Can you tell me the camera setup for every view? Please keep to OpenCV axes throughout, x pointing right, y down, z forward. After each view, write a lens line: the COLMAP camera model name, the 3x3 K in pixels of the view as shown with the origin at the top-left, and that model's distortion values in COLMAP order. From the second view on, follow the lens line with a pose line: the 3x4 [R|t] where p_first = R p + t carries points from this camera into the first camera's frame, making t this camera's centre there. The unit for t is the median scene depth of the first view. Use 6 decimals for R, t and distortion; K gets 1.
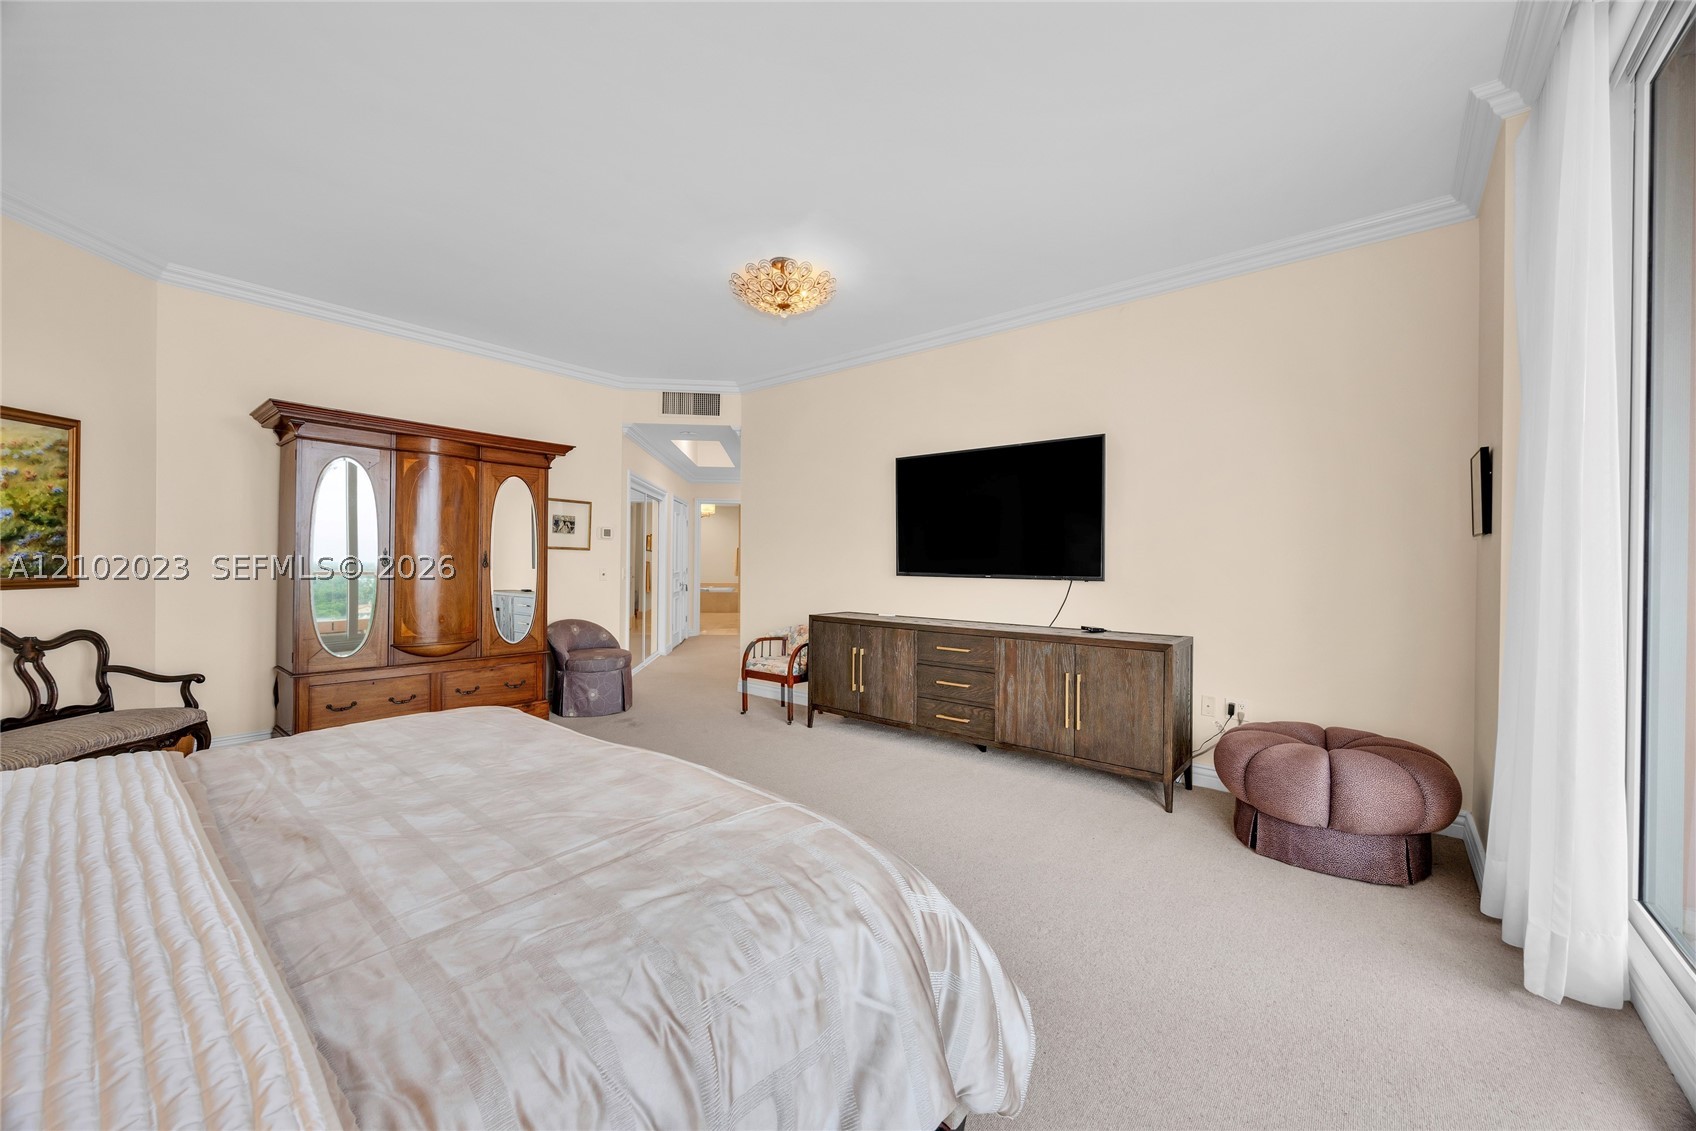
lens RADIAL K [[629.8, 0, 848.0], [0, 629.8, 565.5], [0, 0, 1]] dist [0.000301, 0.000048]
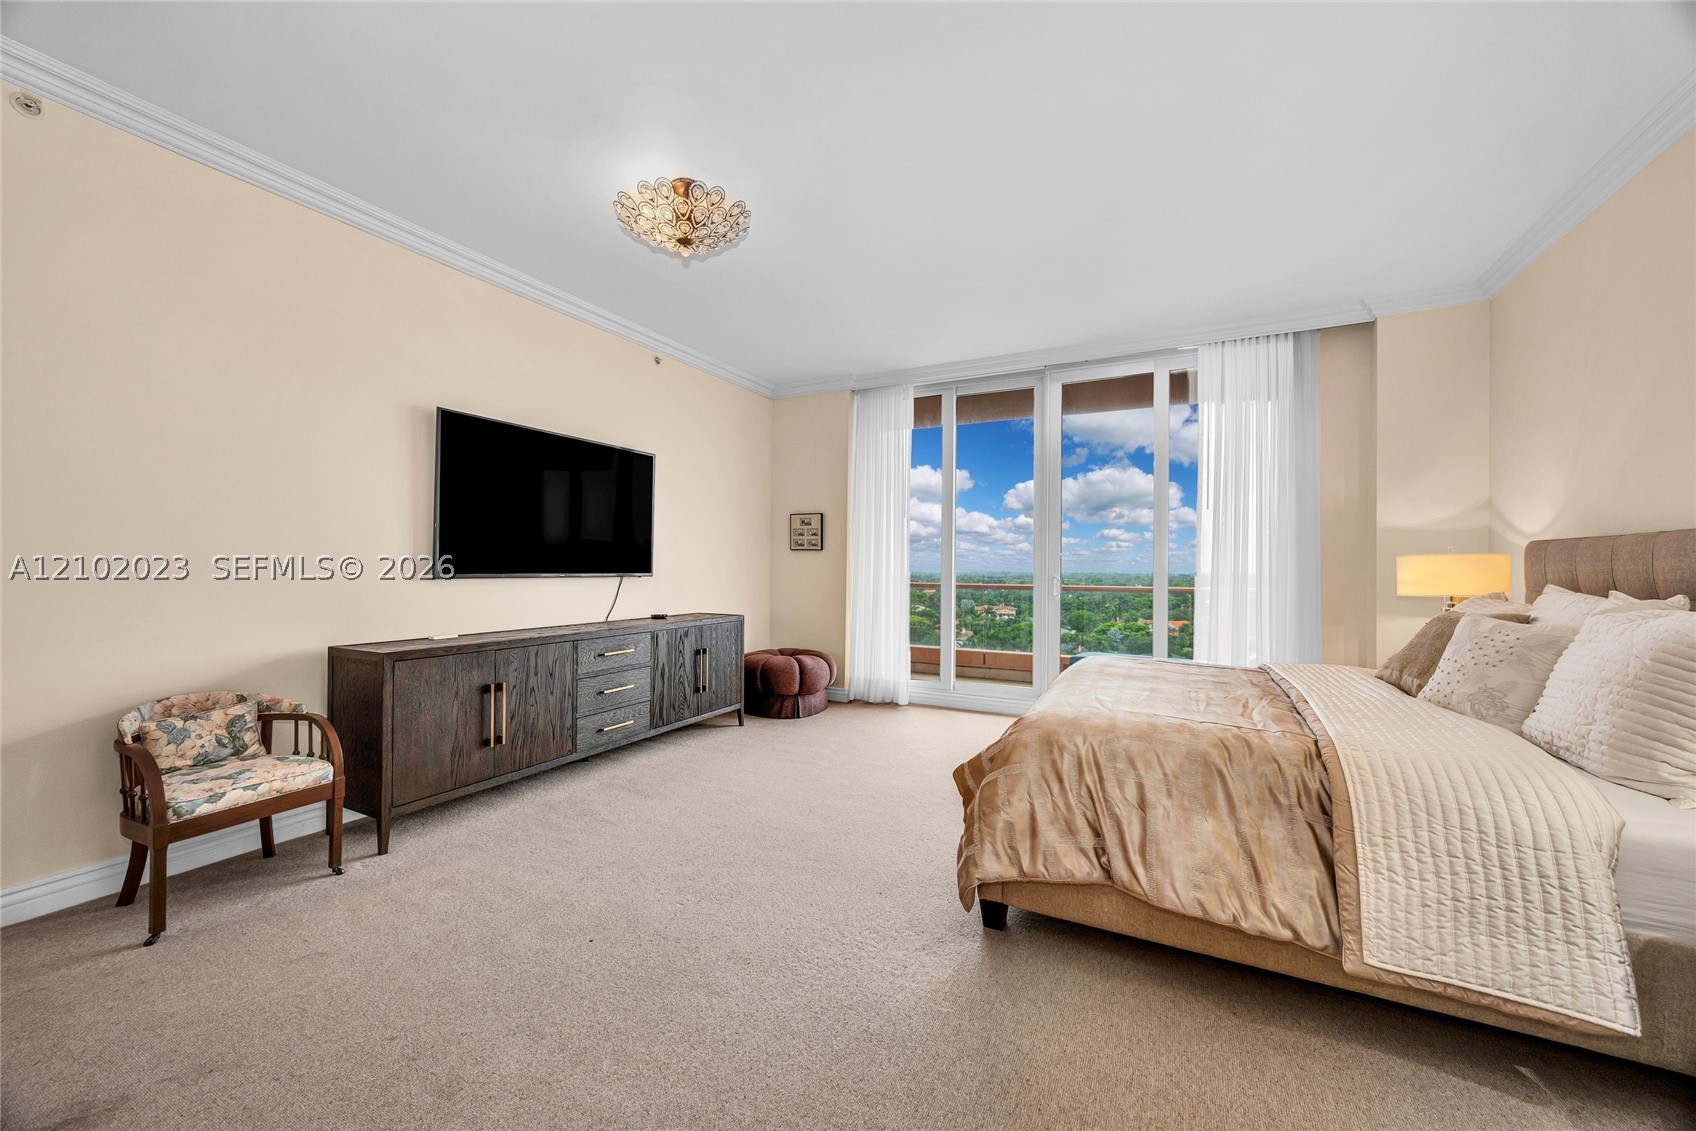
lens RADIAL K [[629.8, 0, 848.0], [0, 629.8, 565.5], [0, 0, 1]] dist [0.000301, 0.000048]
pose [[-0.199408, 0.000316, 0.979916, -0.812687], [-0.006603, 0.999977, -0.001667, 0.002682], [-0.979894, -0.006802, -0.199401, 0.829910]]
